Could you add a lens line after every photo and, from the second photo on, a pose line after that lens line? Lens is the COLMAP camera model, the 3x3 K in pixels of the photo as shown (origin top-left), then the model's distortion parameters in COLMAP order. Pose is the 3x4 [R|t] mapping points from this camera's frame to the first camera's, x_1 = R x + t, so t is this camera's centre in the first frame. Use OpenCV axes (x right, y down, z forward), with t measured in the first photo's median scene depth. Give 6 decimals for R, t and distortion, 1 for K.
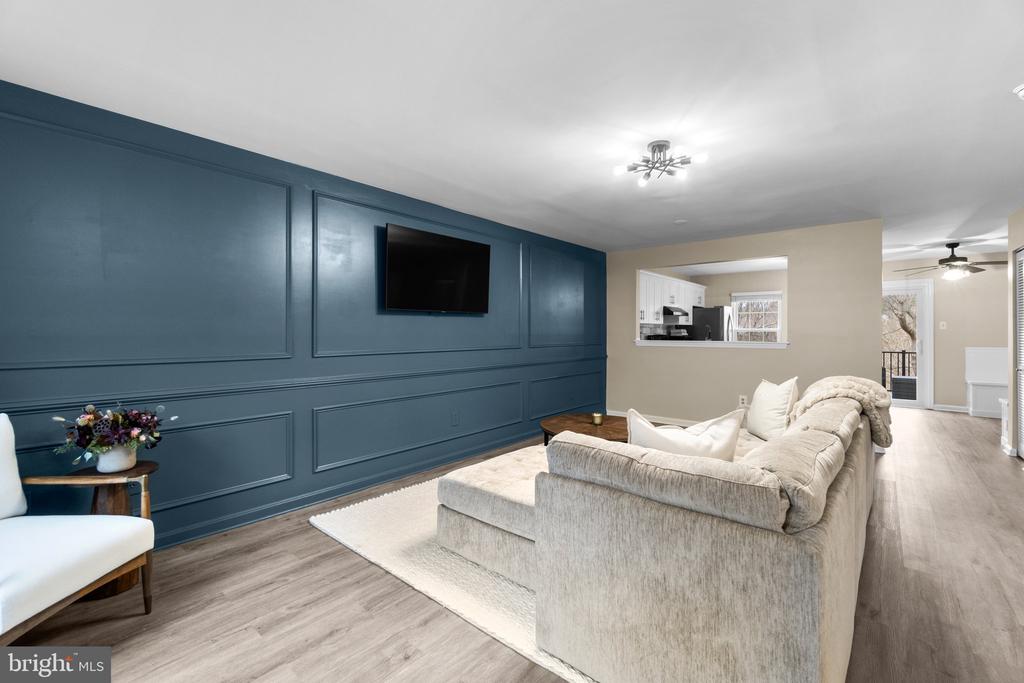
lens RADIAL K [[442.5, 0, 509.5], [0, 442.5, 334.4], [0, 0, 1]] dist [-0.002572, -0.000054]
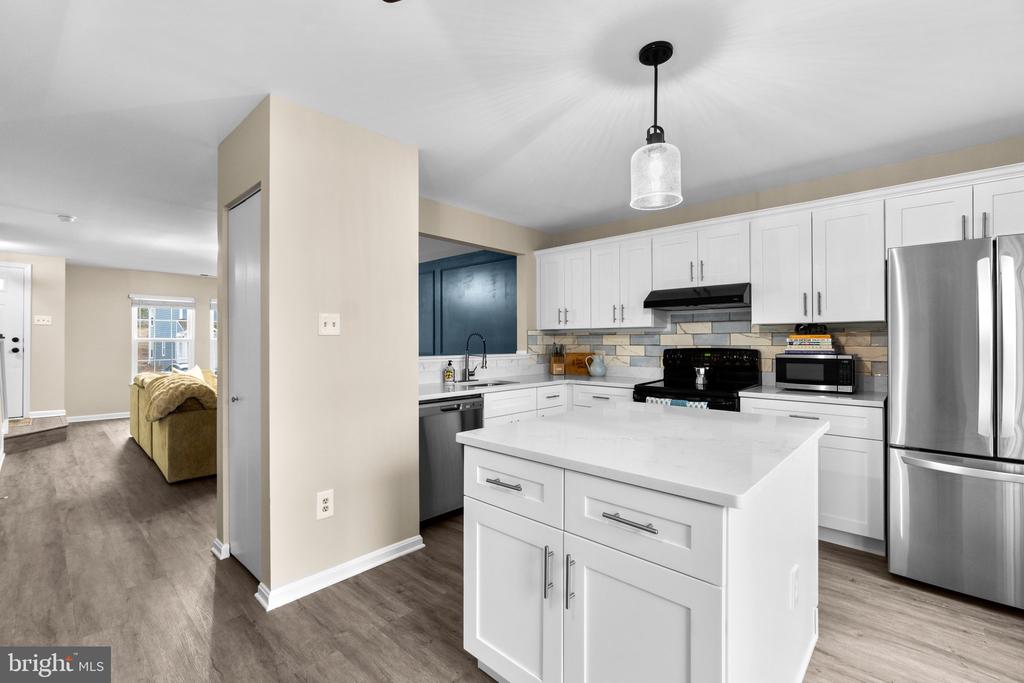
lens RADIAL K [[442.5, 0, 506.2], [0, 442.5, 338.5], [0, 0, 1]] dist [-0.002572, -0.000054]
pose [[-0.050396, -0.006479, -0.998708, 0.921525], [-0.004761, 0.999969, -0.006247, -0.005794], [0.998718, 0.004440, -0.050425, 0.924748]]
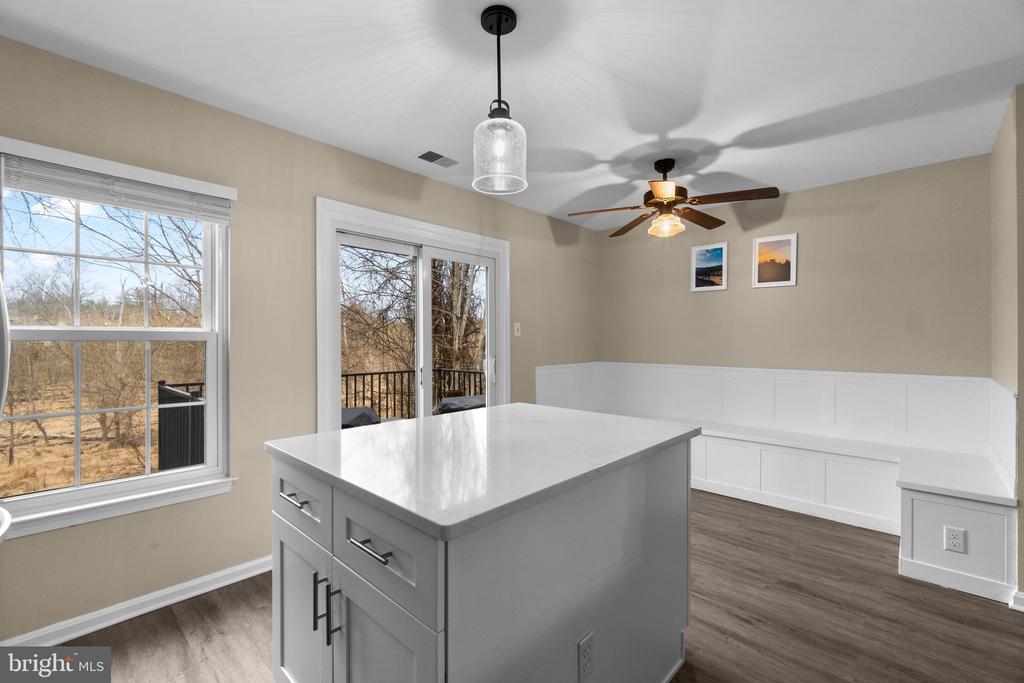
lens RADIAL K [[442.5, 0, 510.9], [0, 442.5, 340.4], [0, 0, 1]] dist [-0.002572, -0.000054]
pose [[0.052221, 0.002198, 0.998633, 0.426318], [0.005262, 0.999983, -0.002476, -0.004987], [-0.998622, 0.005384, 0.052208, 0.980671]]
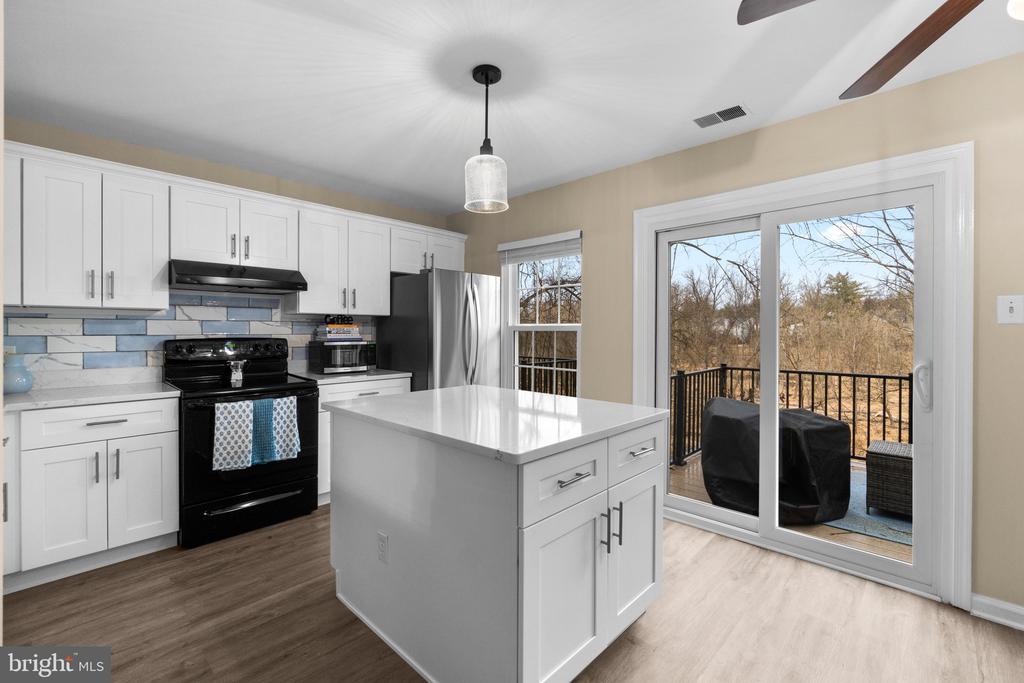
lens RADIAL K [[442.5, 0, 509.2], [0, 442.5, 331.1], [0, 0, 1]] dist [-0.002572, -0.000054]
pose [[0.997612, 0.003483, -0.068982, 0.695559], [-0.003817, 0.999982, -0.004706, -0.004522], [0.068965, 0.004958, 0.997607, 0.710227]]
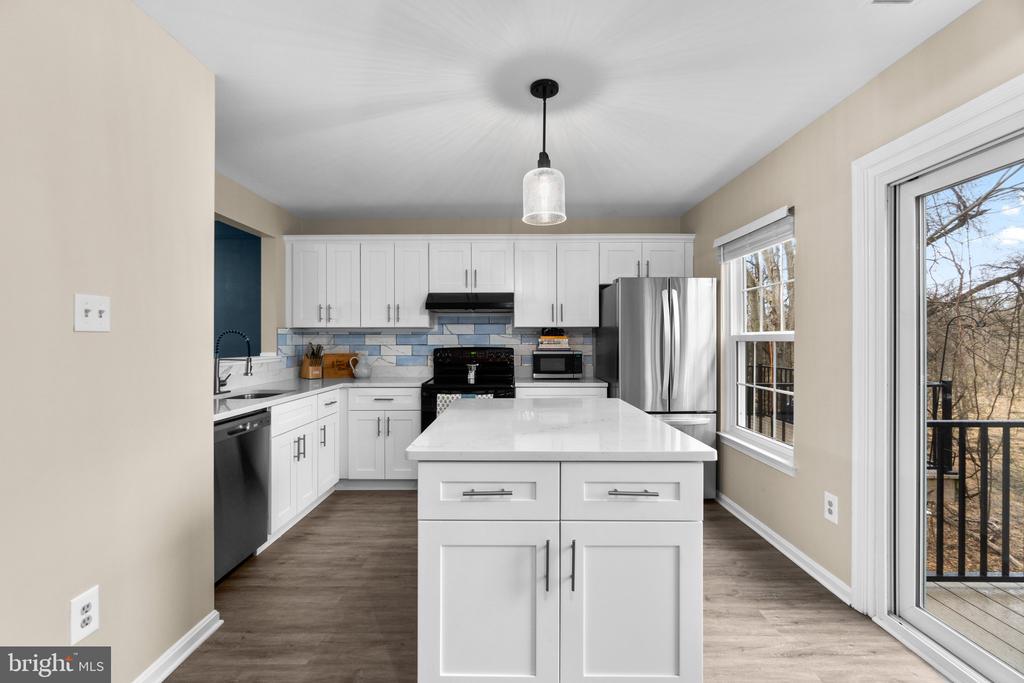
lens RADIAL K [[442.5, 0, 506.9], [0, 442.5, 337.8], [0, 0, 1]] dist [-0.002572, -0.000054]
pose [[0.638008, -0.005422, -0.770011, 0.870184], [-0.003752, 0.999941, -0.010150, -0.005421], [0.770021, 0.009365, 0.637950, 0.792914]]
